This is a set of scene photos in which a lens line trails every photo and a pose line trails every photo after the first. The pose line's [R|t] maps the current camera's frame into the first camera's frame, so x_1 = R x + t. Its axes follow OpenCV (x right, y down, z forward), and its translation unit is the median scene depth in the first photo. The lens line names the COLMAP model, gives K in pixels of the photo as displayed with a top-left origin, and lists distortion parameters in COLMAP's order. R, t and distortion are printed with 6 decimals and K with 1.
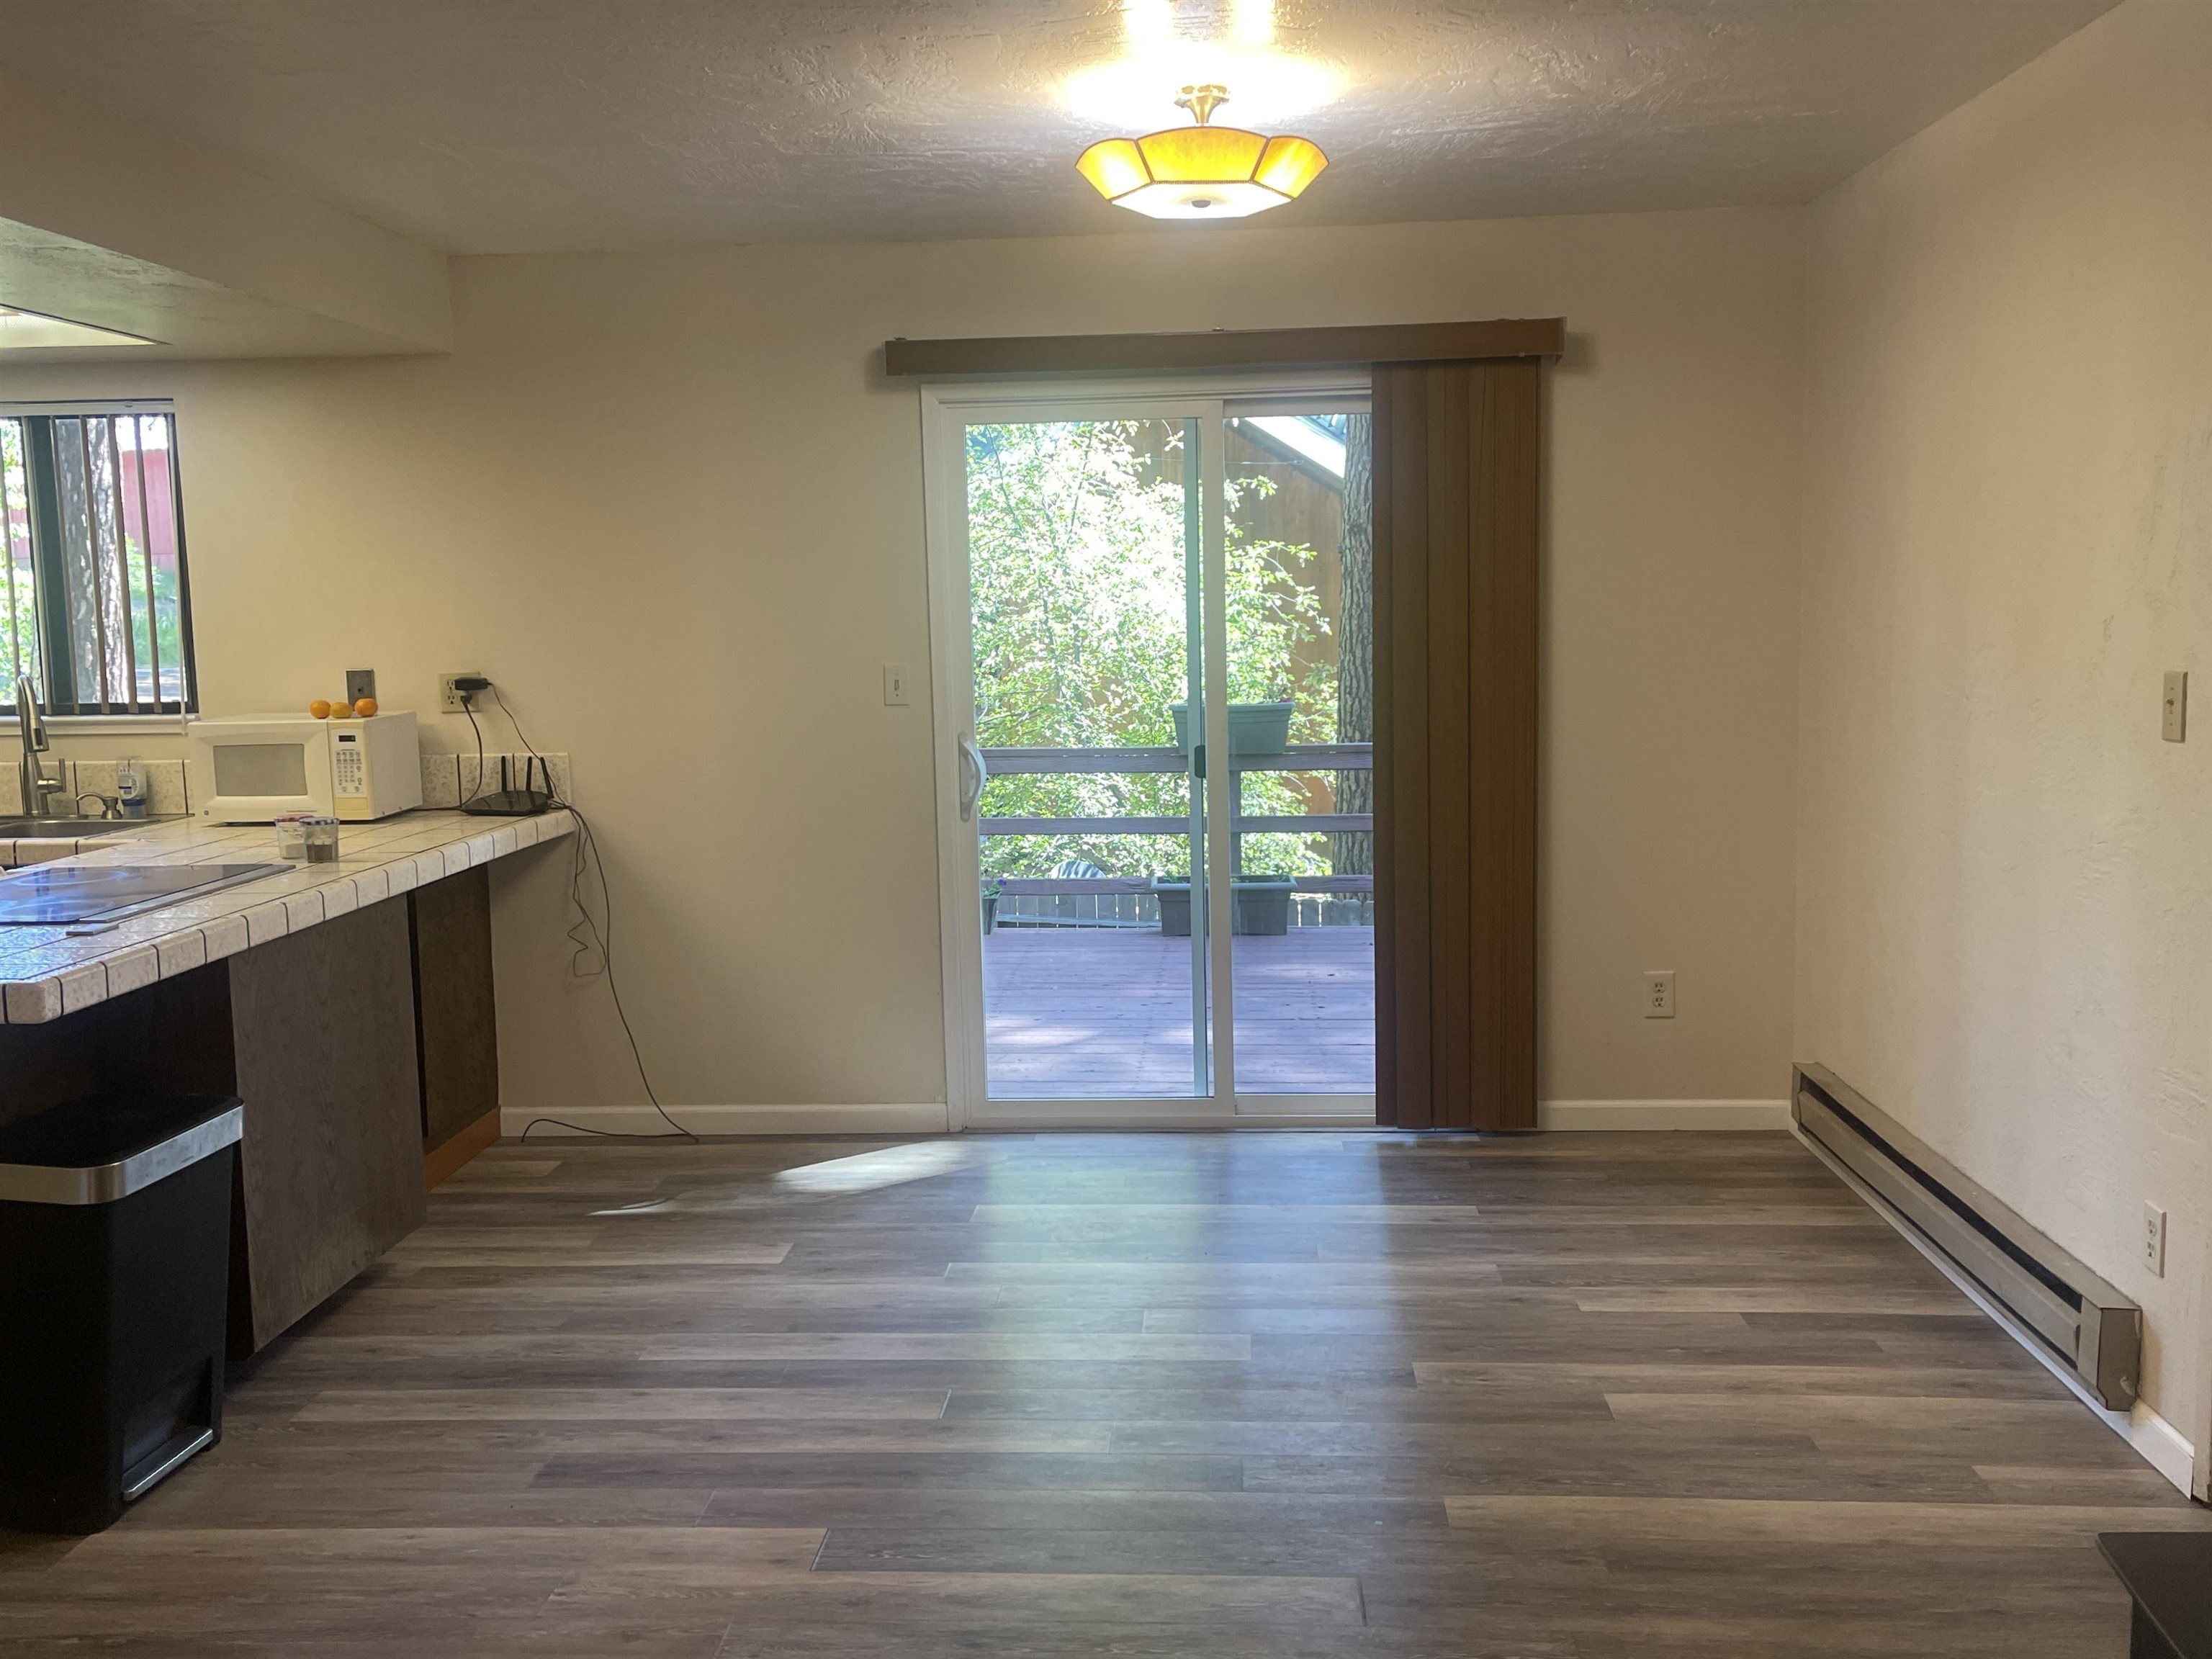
lens RADIAL K [[2140.8, 0, 1087.3], [0, 2140.8, 826.8], [0, 0, 1]] dist [0.089545, 0.000000]
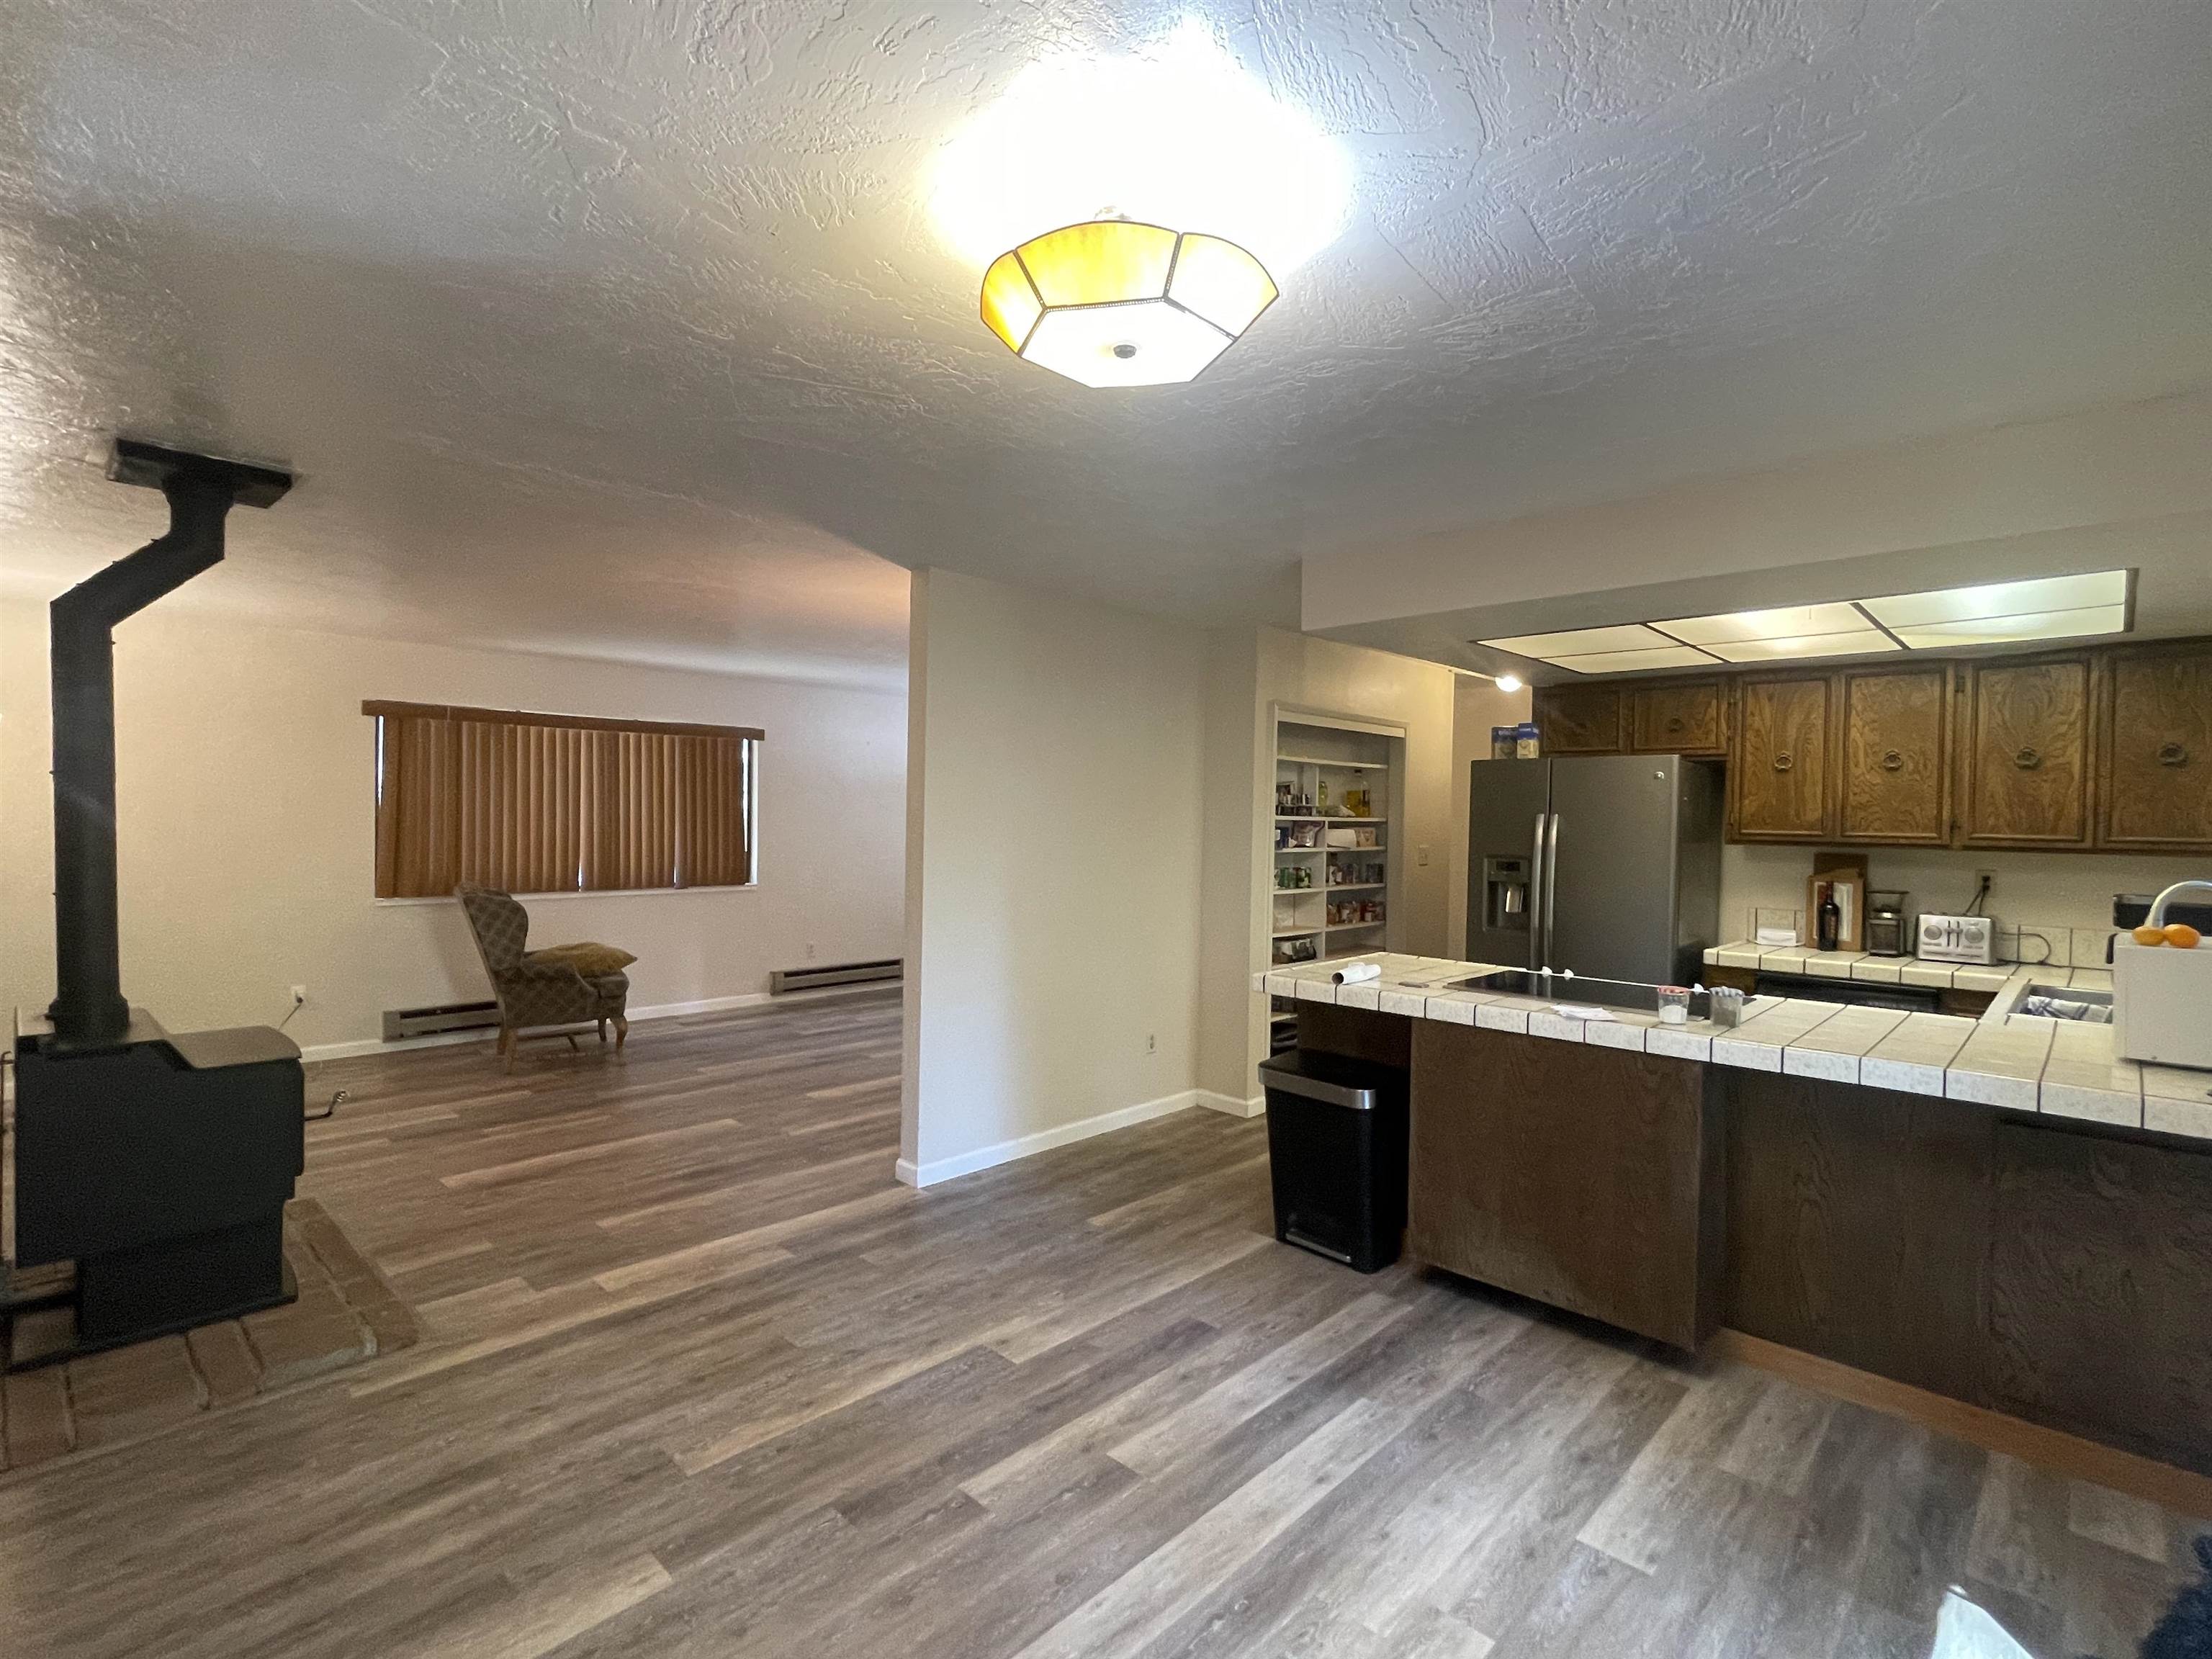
lens RADIAL K [[1065.9, 0, 1091.1], [0, 1065.9, 836.4], [0, 0, 1]] dist [0.011718, -0.000141]
pose [[-0.654575, 0.031033, -0.755360, 0.325604], [-0.081626, 0.990415, 0.111425, -0.125775], [0.751577, 0.134593, -0.645768, 1.096608]]
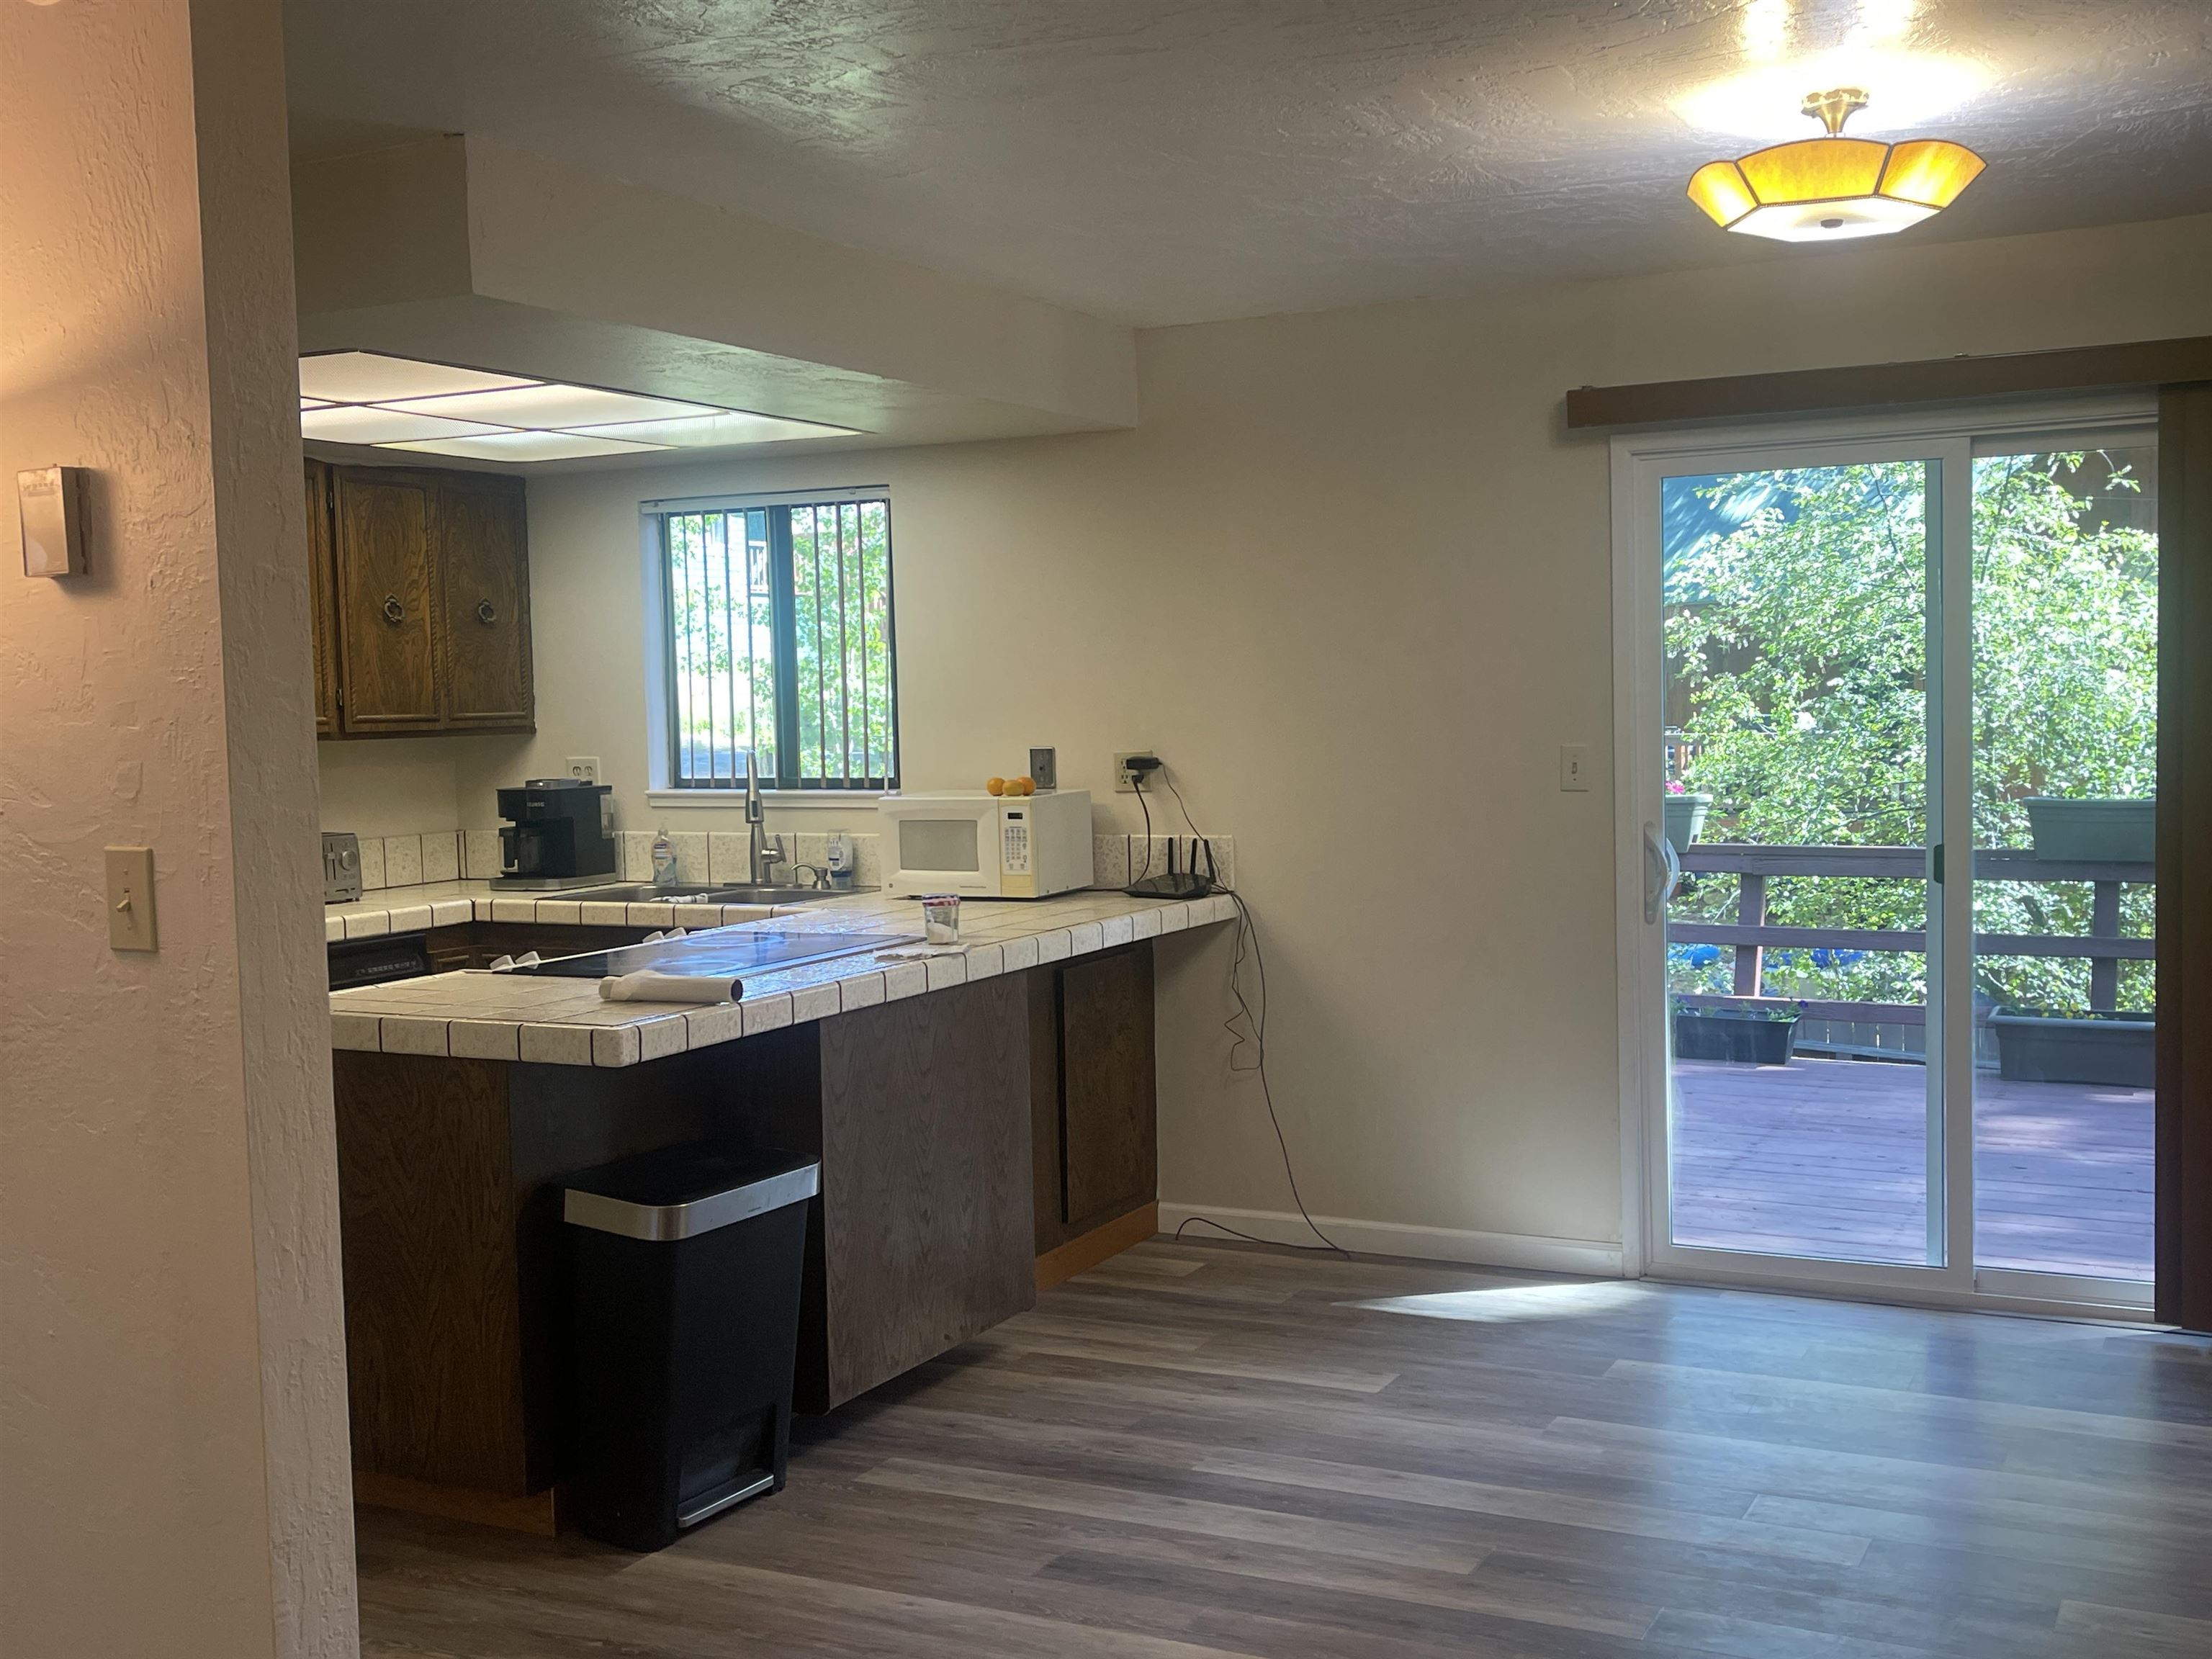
lens RADIAL K [[2428.2, 0, 1103.8], [0, 2428.2, 834.2], [0, 0, 1]] dist [0.104279, 0.000000]
pose [[0.923274, 0.025236, -0.383312, 0.144119], [-0.040644, 0.998656, -0.032148, 0.002412], [0.381985, 0.045261, 0.923059, -0.021405]]
